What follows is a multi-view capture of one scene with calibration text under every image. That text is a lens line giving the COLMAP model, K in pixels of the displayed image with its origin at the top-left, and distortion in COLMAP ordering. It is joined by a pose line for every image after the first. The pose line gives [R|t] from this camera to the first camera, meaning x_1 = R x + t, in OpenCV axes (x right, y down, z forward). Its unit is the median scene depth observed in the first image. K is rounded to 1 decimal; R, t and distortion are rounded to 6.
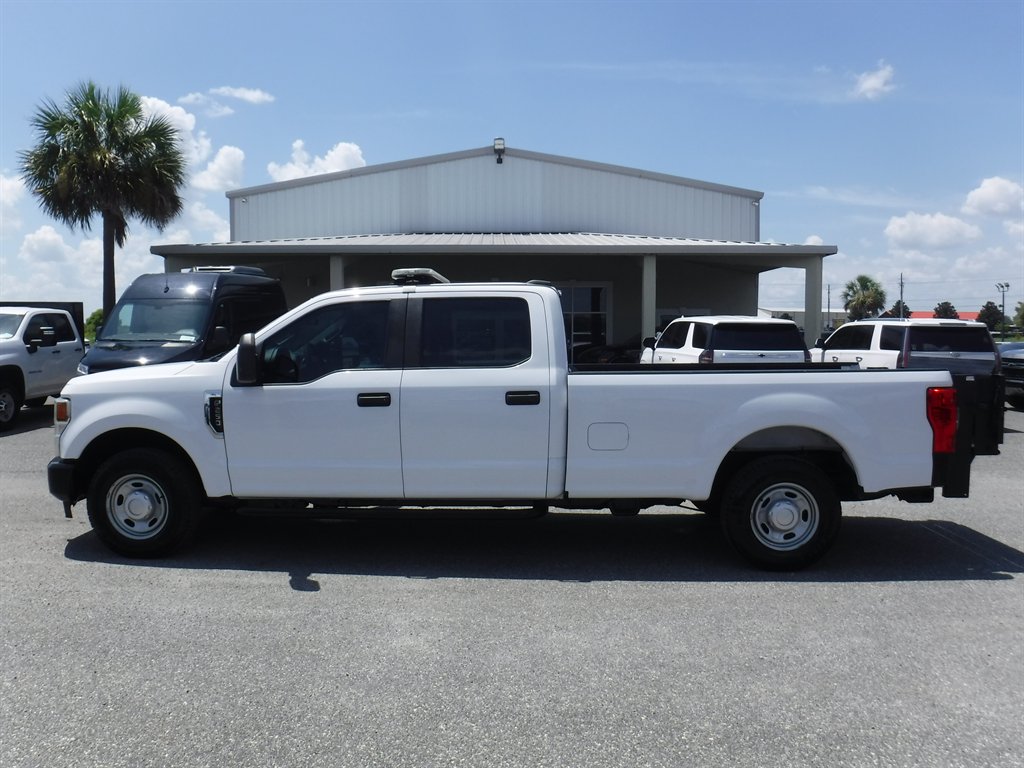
lens RADIAL K [[822.9, 0, 515.2], [0, 822.9, 385.3], [0, 0, 1]] dist [-0.092657, 0.027127]
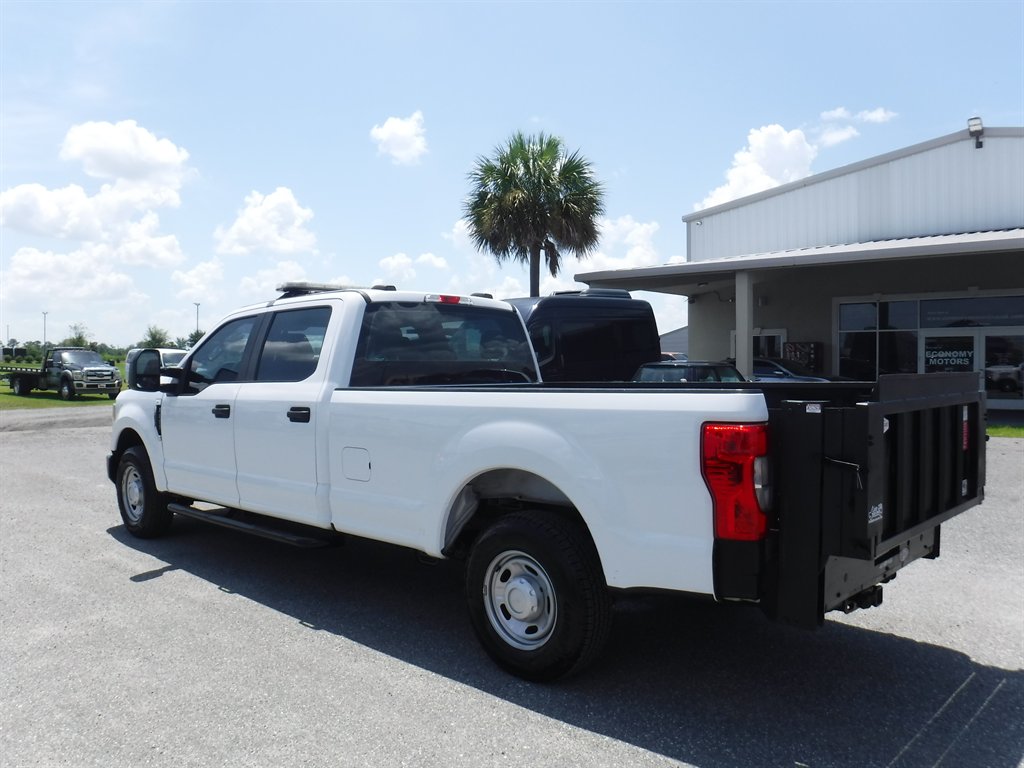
lens RADIAL K [[822.9, 0, 509.1], [0, 822.9, 382.4], [0, 0, 1]] dist [-0.092657, 0.027127]
pose [[0.754146, 0.010575, -0.656622, 0.232173], [-0.032279, 0.999259, -0.020980, -0.002639], [0.655913, 0.037017, 0.753928, 0.137007]]
